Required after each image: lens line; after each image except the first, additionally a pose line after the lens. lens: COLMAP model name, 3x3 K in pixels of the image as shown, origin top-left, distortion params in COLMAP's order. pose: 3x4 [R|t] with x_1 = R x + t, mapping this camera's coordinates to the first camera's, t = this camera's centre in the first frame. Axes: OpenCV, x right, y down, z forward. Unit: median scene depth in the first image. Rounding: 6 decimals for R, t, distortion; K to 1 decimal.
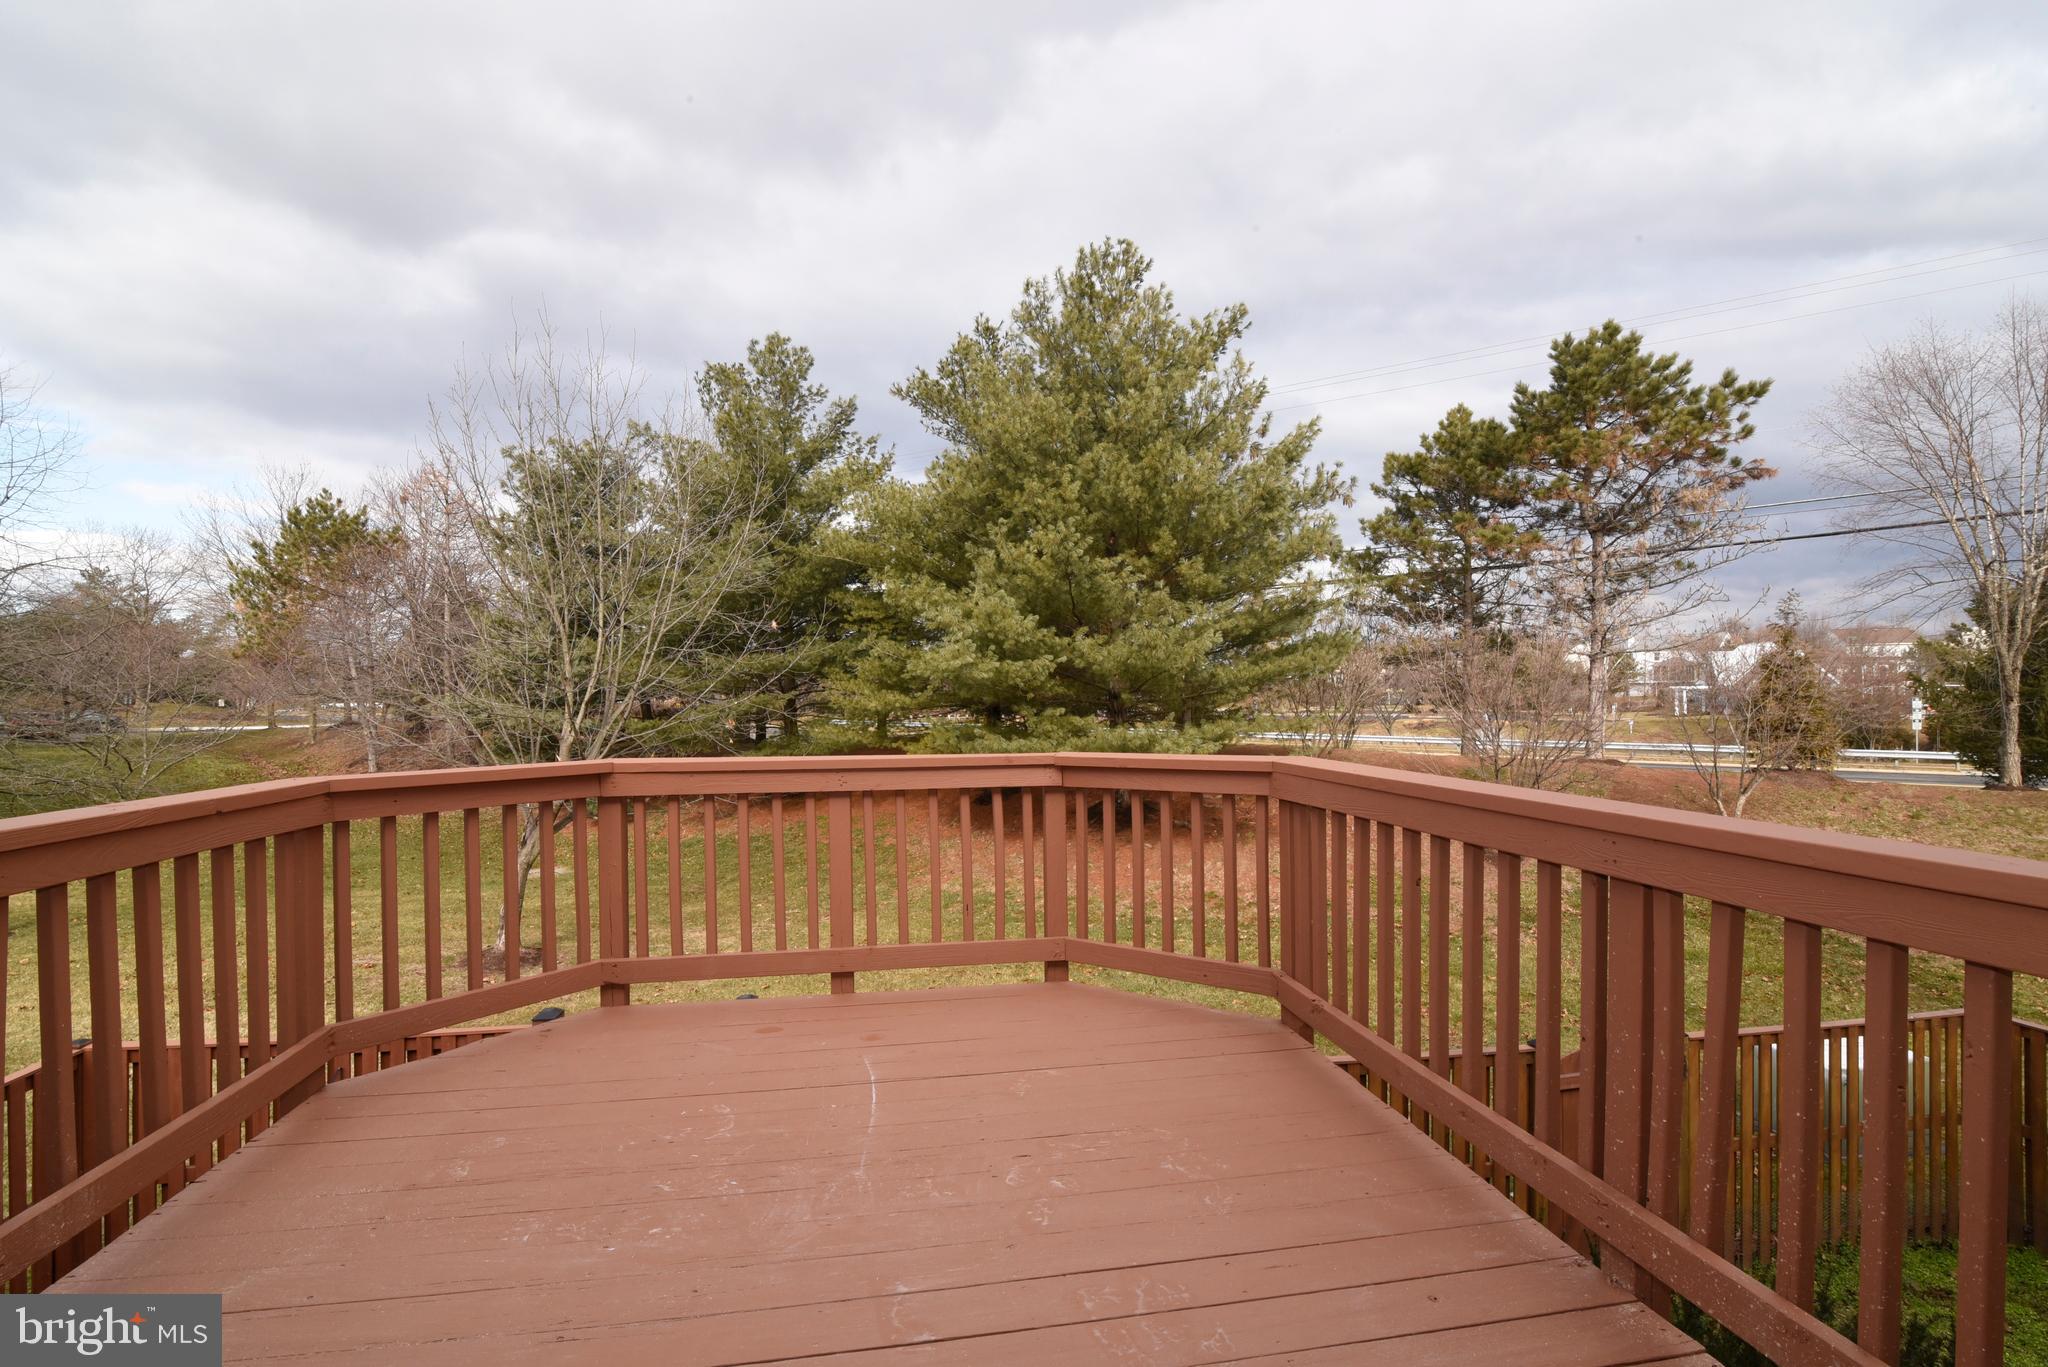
lens RADIAL K [[932.3, 0, 1037.3], [0, 932.3, 687.6], [0, 0, 1]] dist [-0.019618, -0.000059]
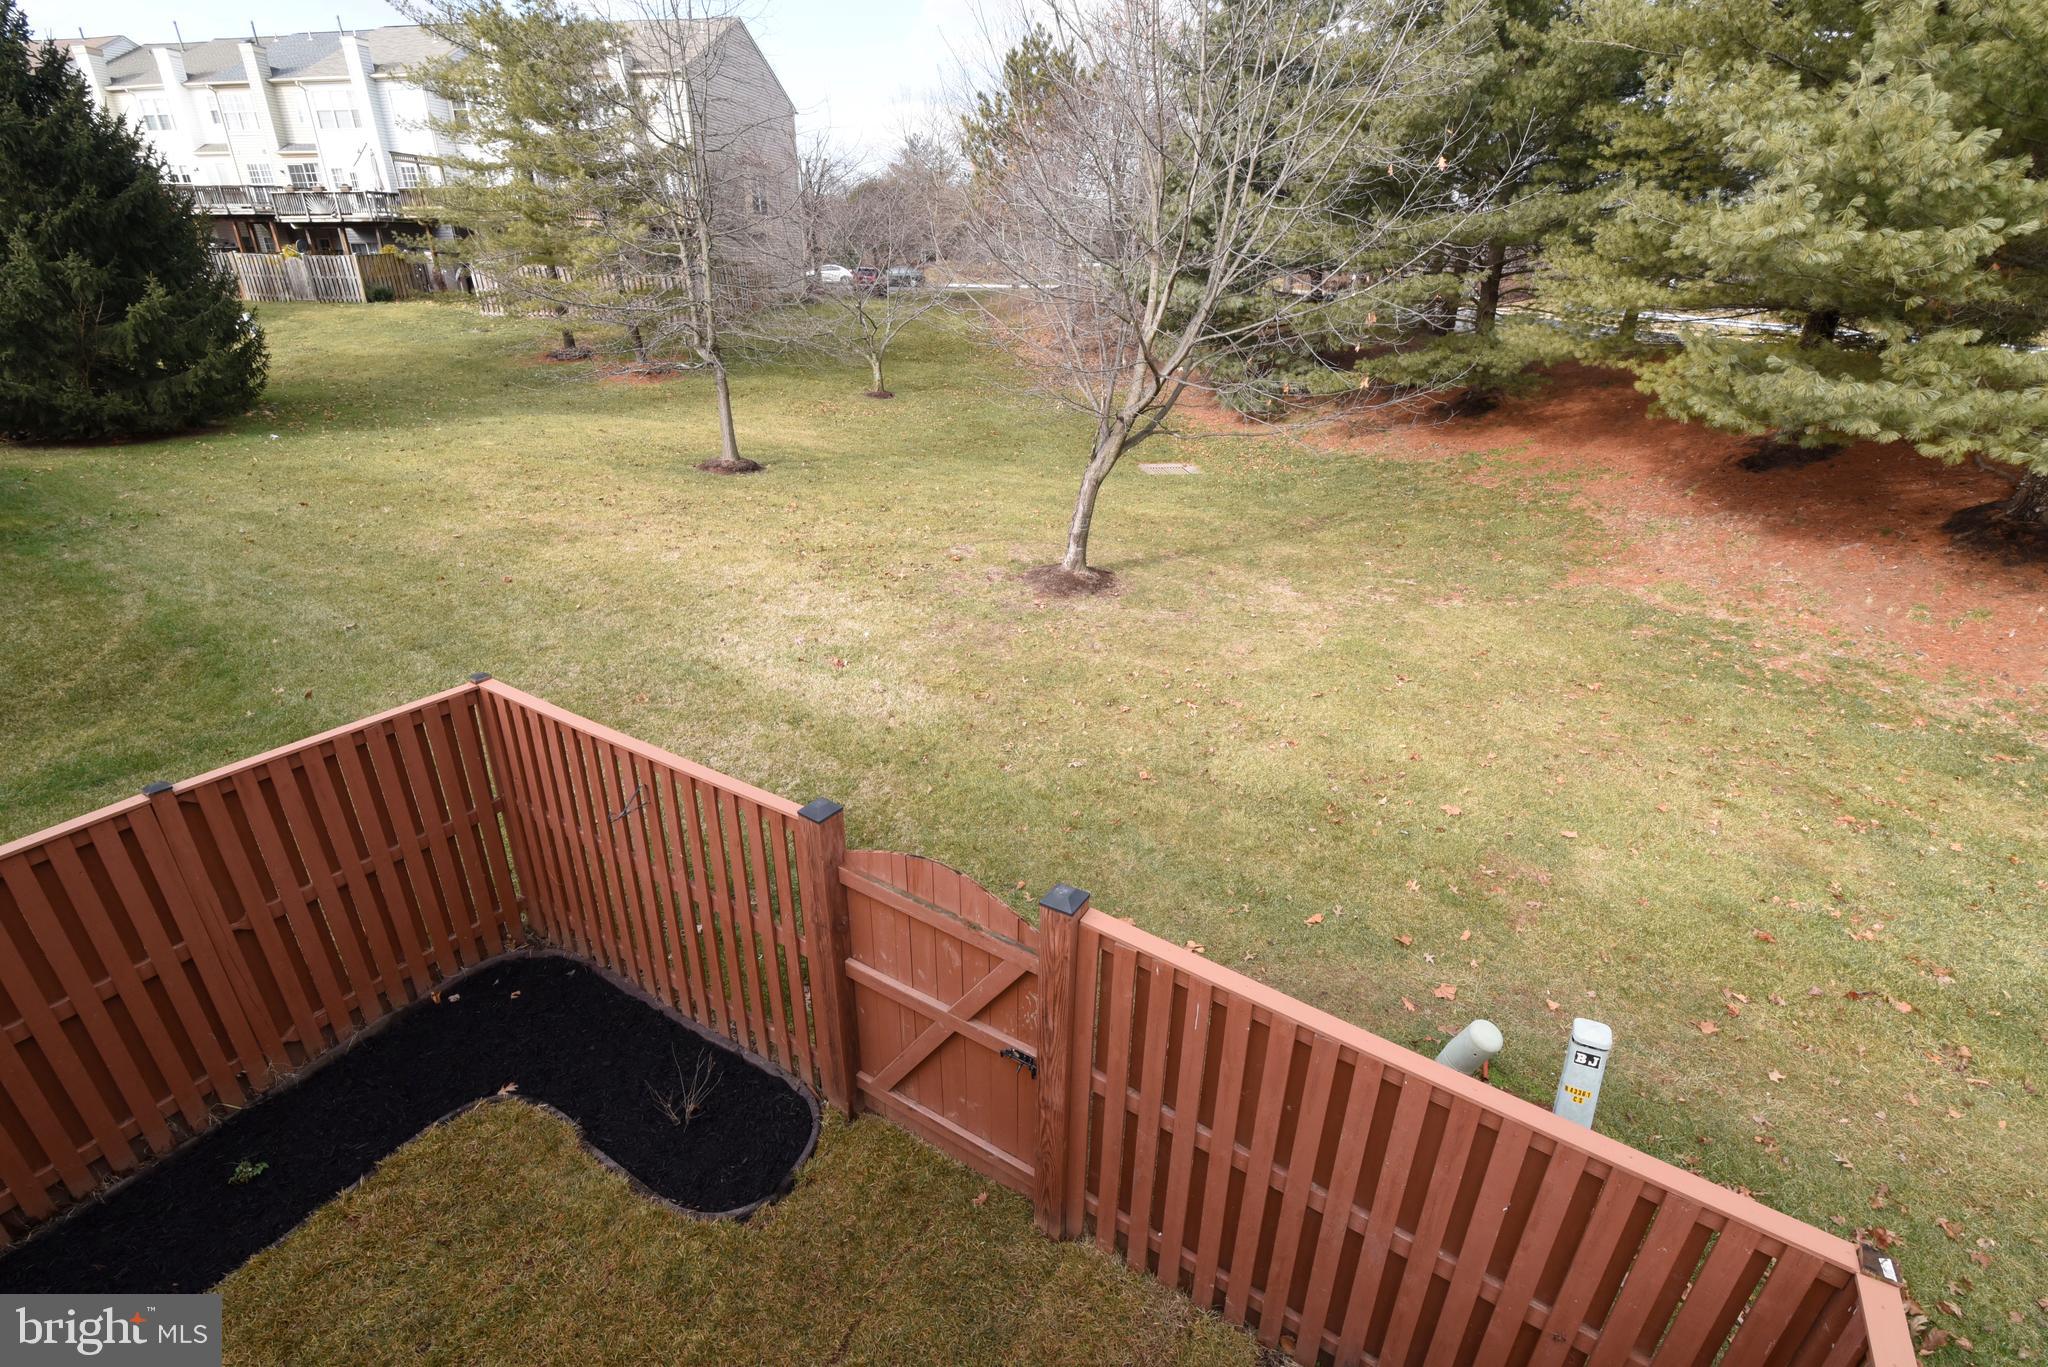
lens RADIAL K [[938.3, 0, 1022.5], [0, 938.3, 689.4], [0, 0, 1]] dist [-0.015507, 0.001499]
pose [[0.743334, 0.296908, -0.599417, -0.003471], [-0.014350, 0.902967, 0.429470, -0.009736], [0.668767, -0.310638, 0.675466, 0.195079]]
